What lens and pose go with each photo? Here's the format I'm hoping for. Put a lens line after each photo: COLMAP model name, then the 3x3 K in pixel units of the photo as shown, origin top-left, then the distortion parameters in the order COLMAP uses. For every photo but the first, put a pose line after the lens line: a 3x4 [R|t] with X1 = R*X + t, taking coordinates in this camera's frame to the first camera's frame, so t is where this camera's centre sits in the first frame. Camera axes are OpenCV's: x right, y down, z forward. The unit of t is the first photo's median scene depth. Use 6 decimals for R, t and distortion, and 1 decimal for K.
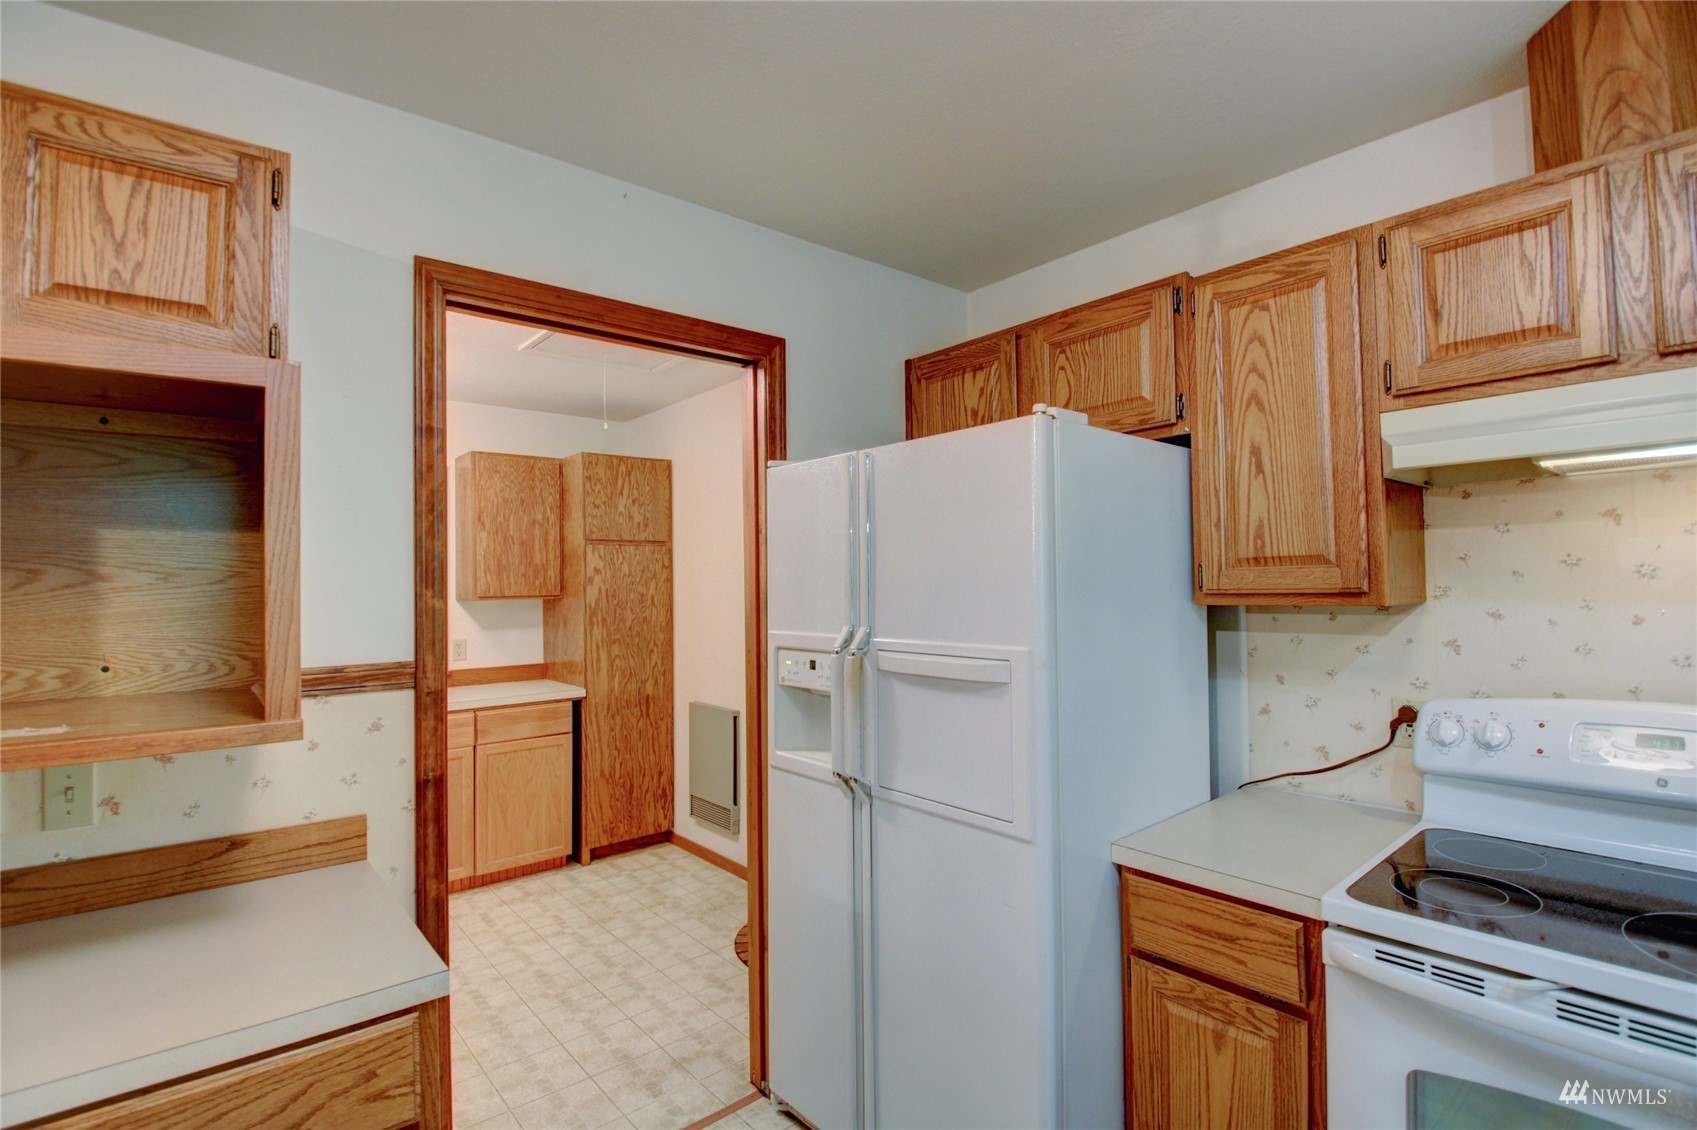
lens RADIAL K [[792.9, 0, 852.0], [0, 792.9, 568.6], [0, 0, 1]] dist [-0.020207, -0.010210]
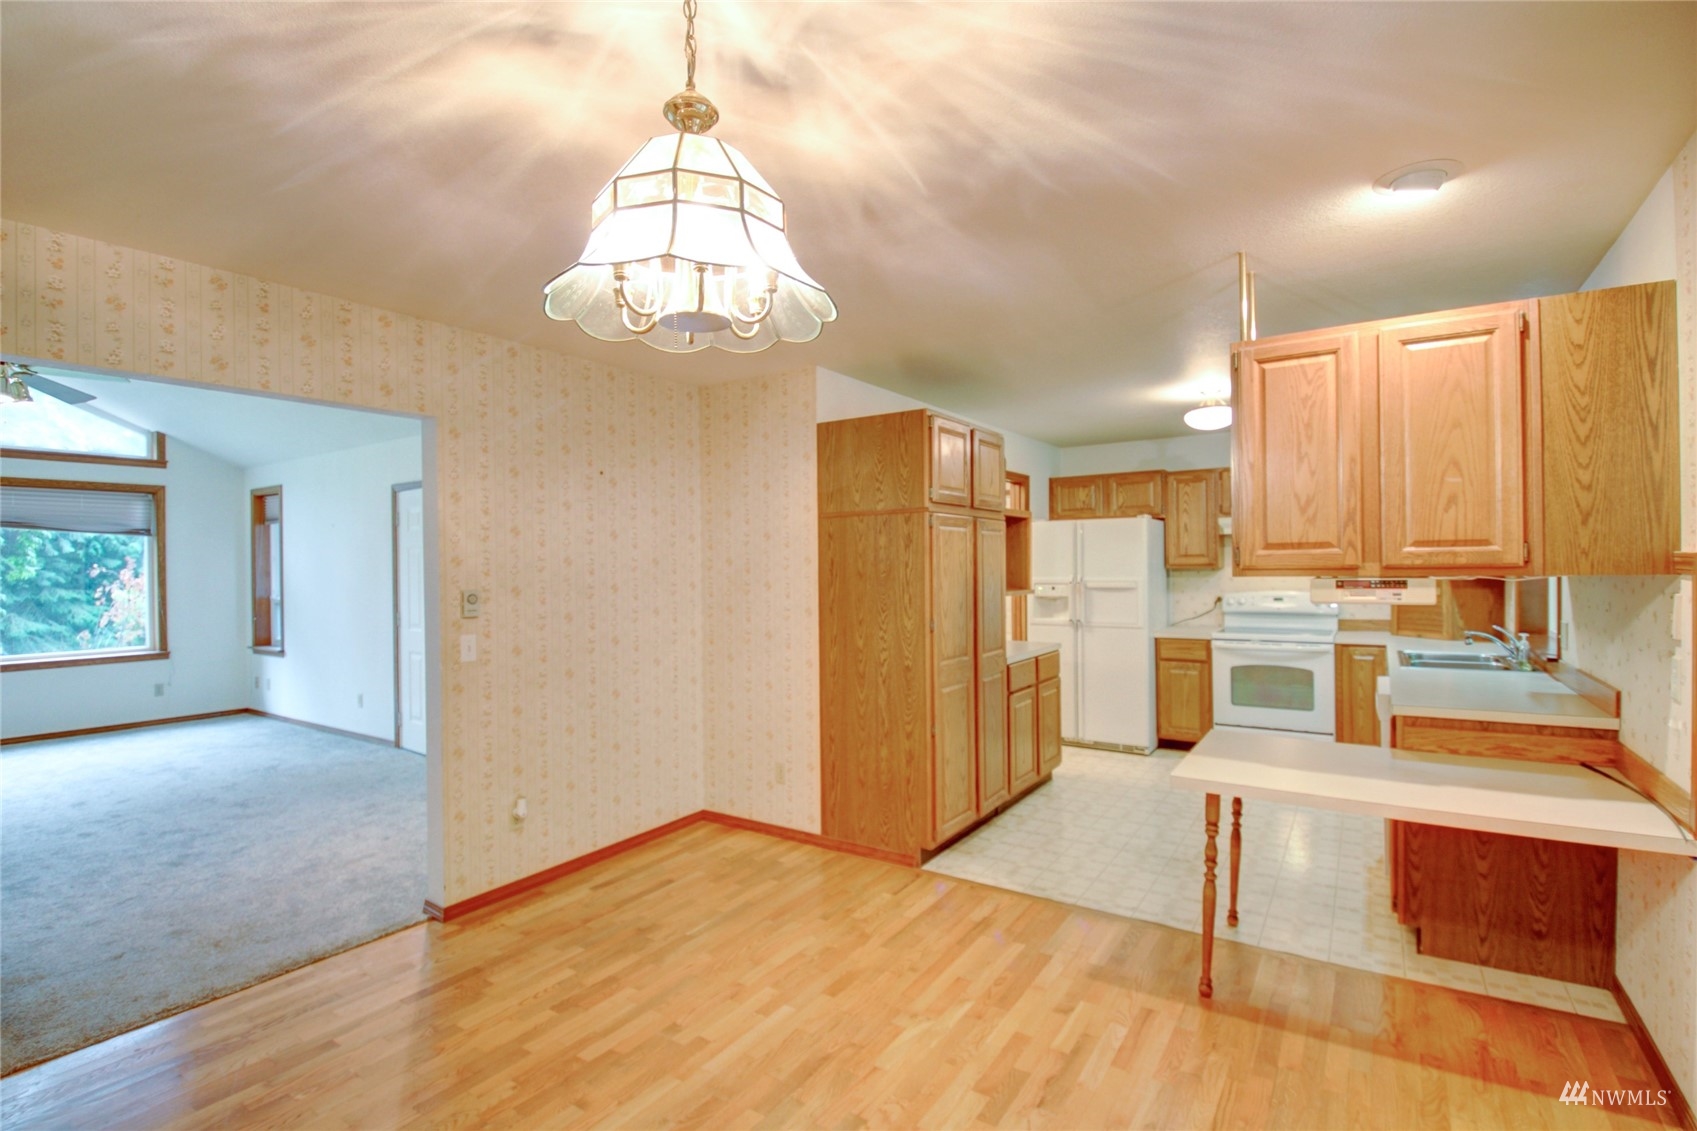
lens RADIAL K [[792.9, 0, 856.7], [0, 792.9, 565.1], [0, 0, 1]] dist [-0.020207, -0.010210]
pose [[0.960044, 0.000651, 0.279848, -1.907308], [-0.006820, 0.999755, 0.021074, -0.031993], [-0.279765, -0.022140, 0.959813, -2.010618]]
